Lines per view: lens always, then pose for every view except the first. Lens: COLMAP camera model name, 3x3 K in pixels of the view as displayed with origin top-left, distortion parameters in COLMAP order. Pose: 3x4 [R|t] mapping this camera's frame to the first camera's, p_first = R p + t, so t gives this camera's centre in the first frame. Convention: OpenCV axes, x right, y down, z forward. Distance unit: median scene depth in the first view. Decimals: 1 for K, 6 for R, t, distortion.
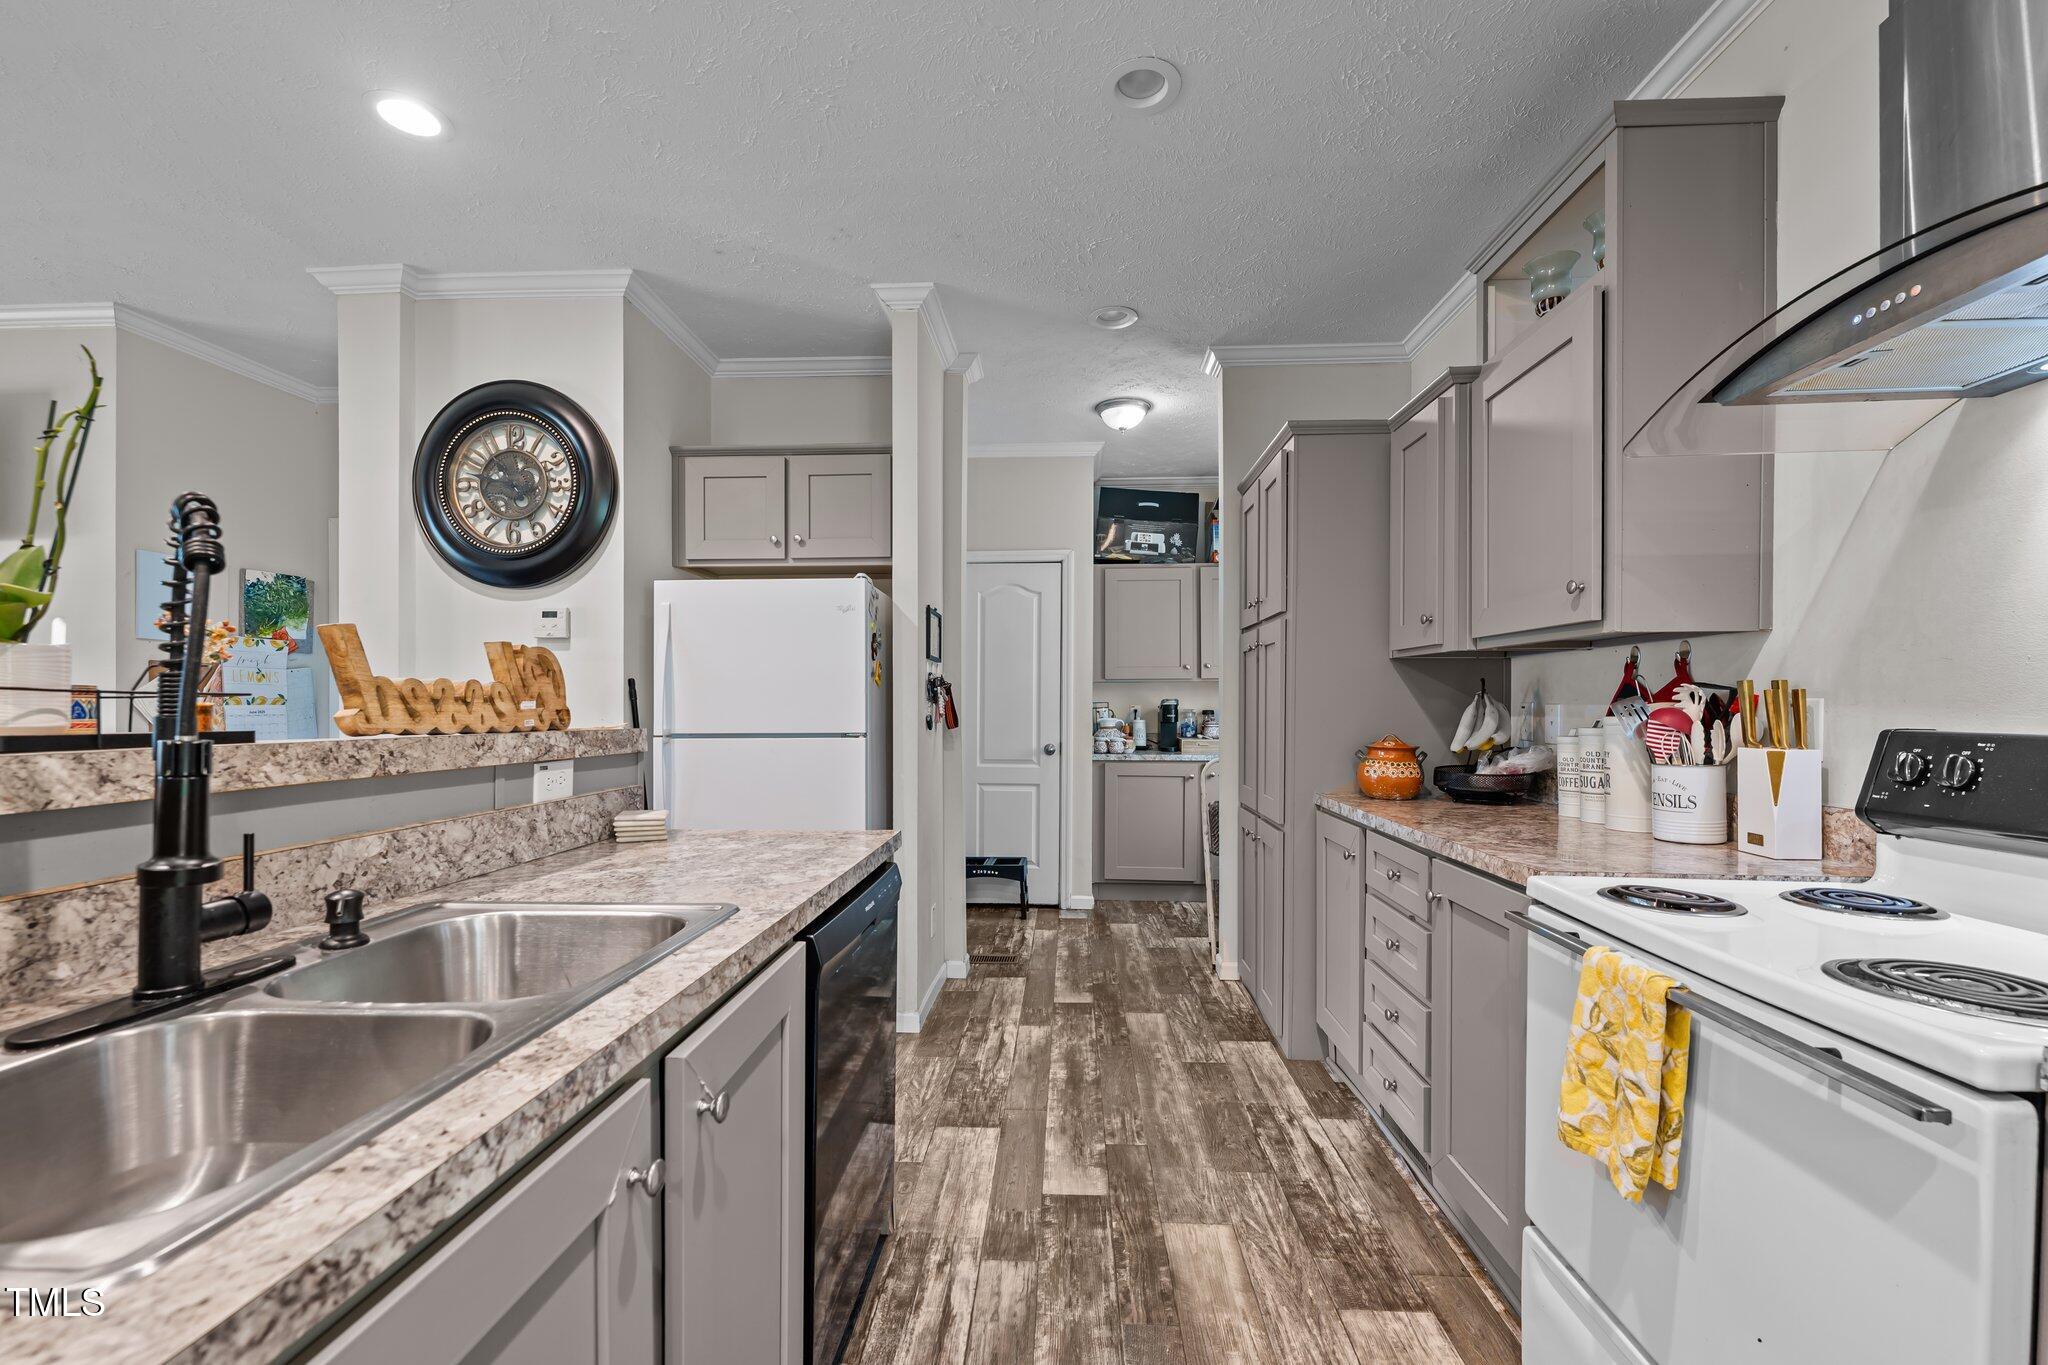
lens RADIAL K [[838.5, 0, 1018.4], [0, 838.5, 711.7], [0, 0, 1]] dist [0.000810, -0.000629]
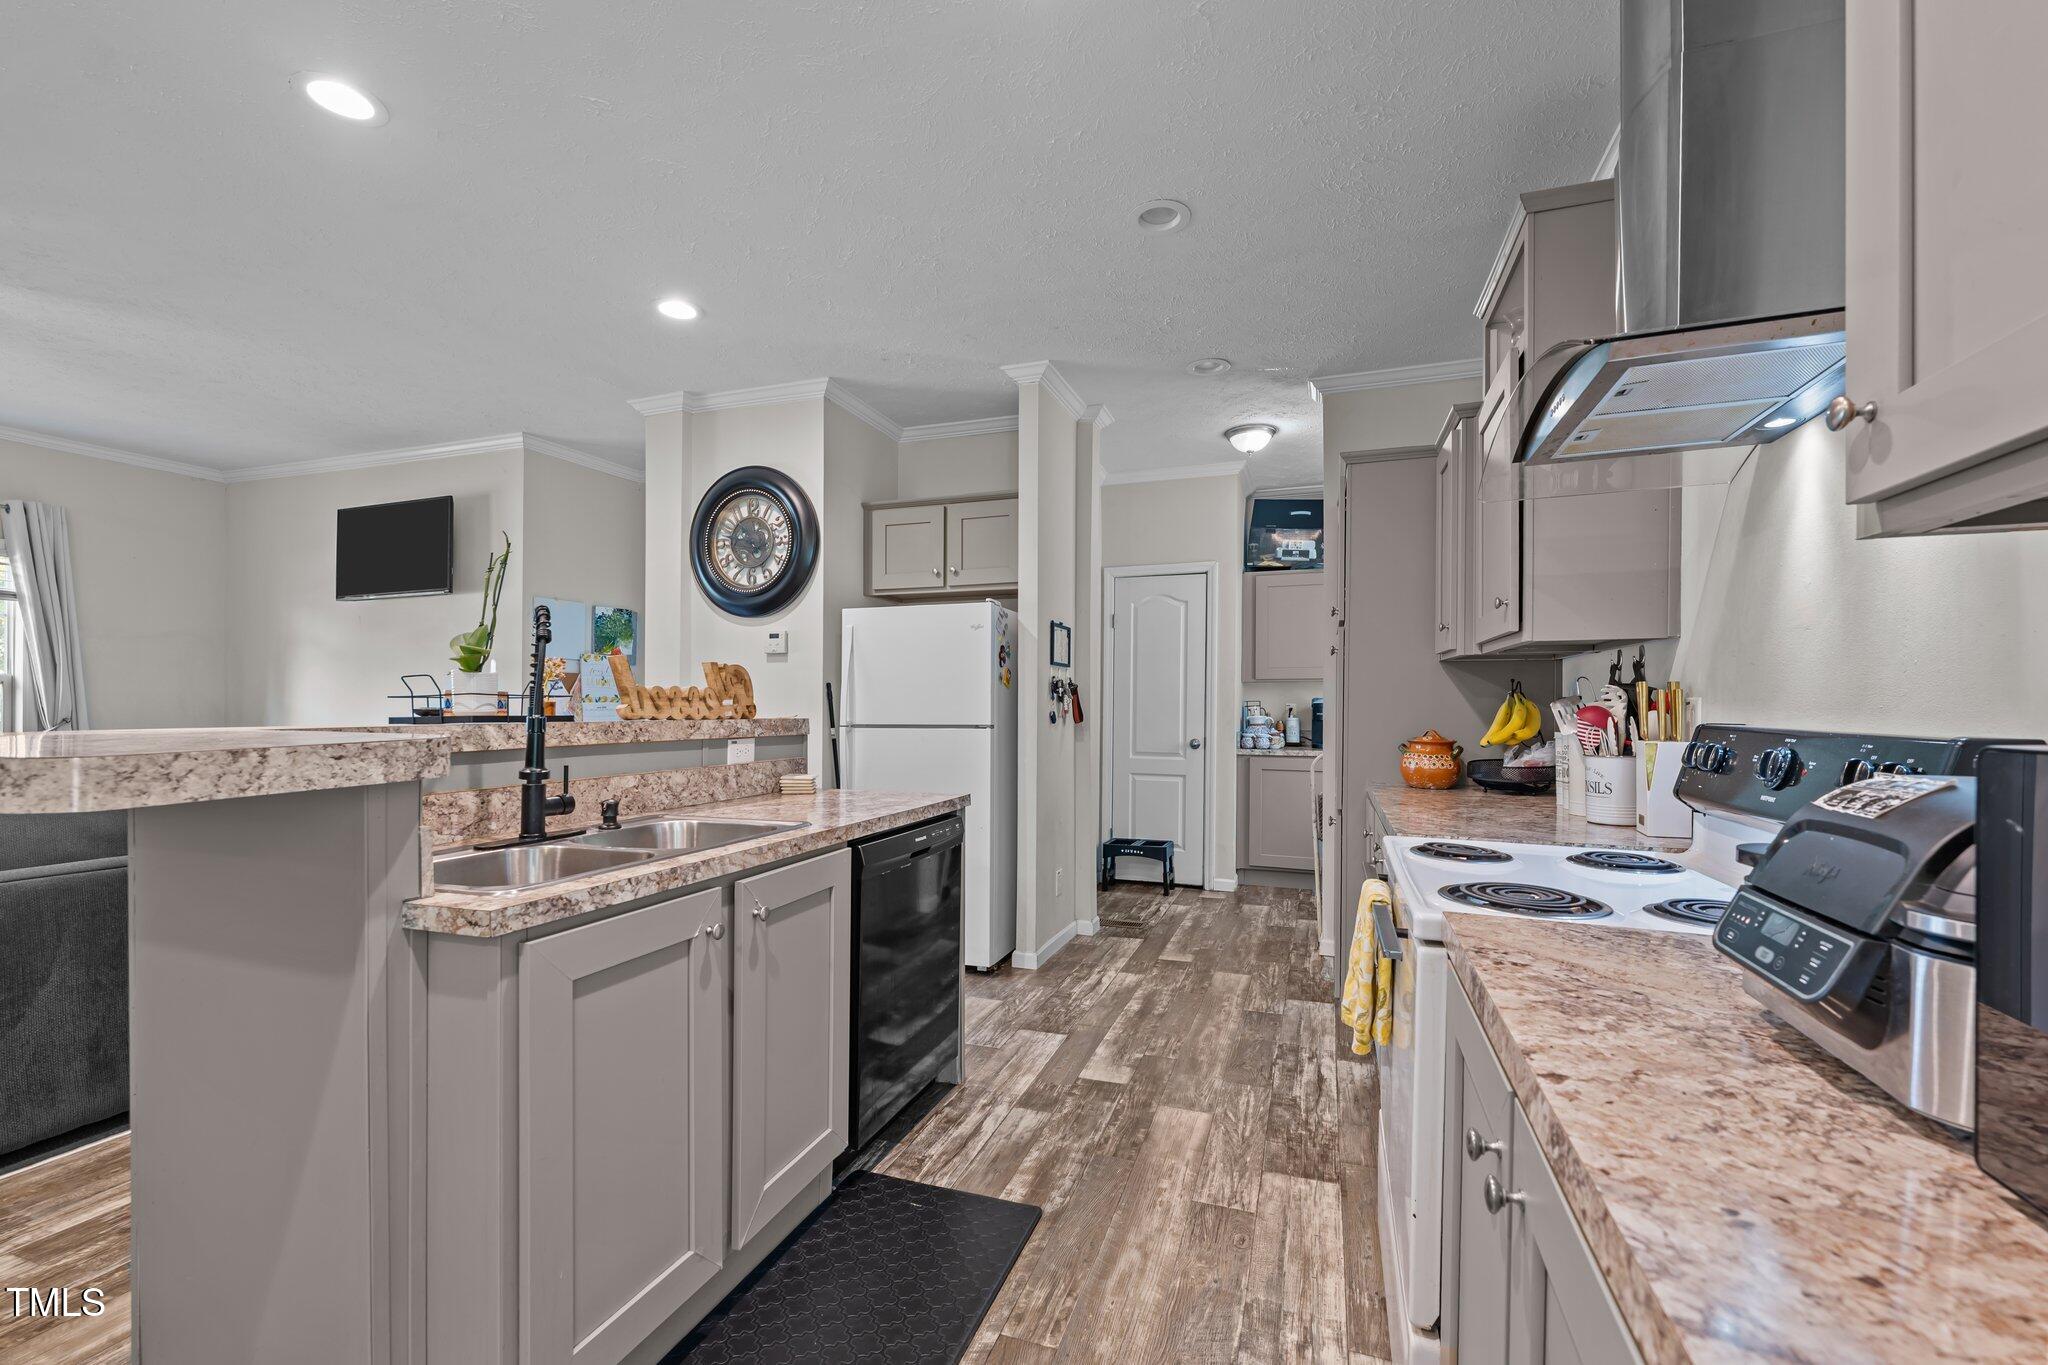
lens RADIAL K [[833.4, 0, 1022.6], [0, 833.4, 705.6], [0, 0, 1]] dist [0.000798, -0.000407]
pose [[0.959782, 0.002018, -0.280740, 0.277723], [-0.003605, 0.999980, -0.005136, 0.003139], [0.280724, 0.005941, 0.959770, -0.245249]]
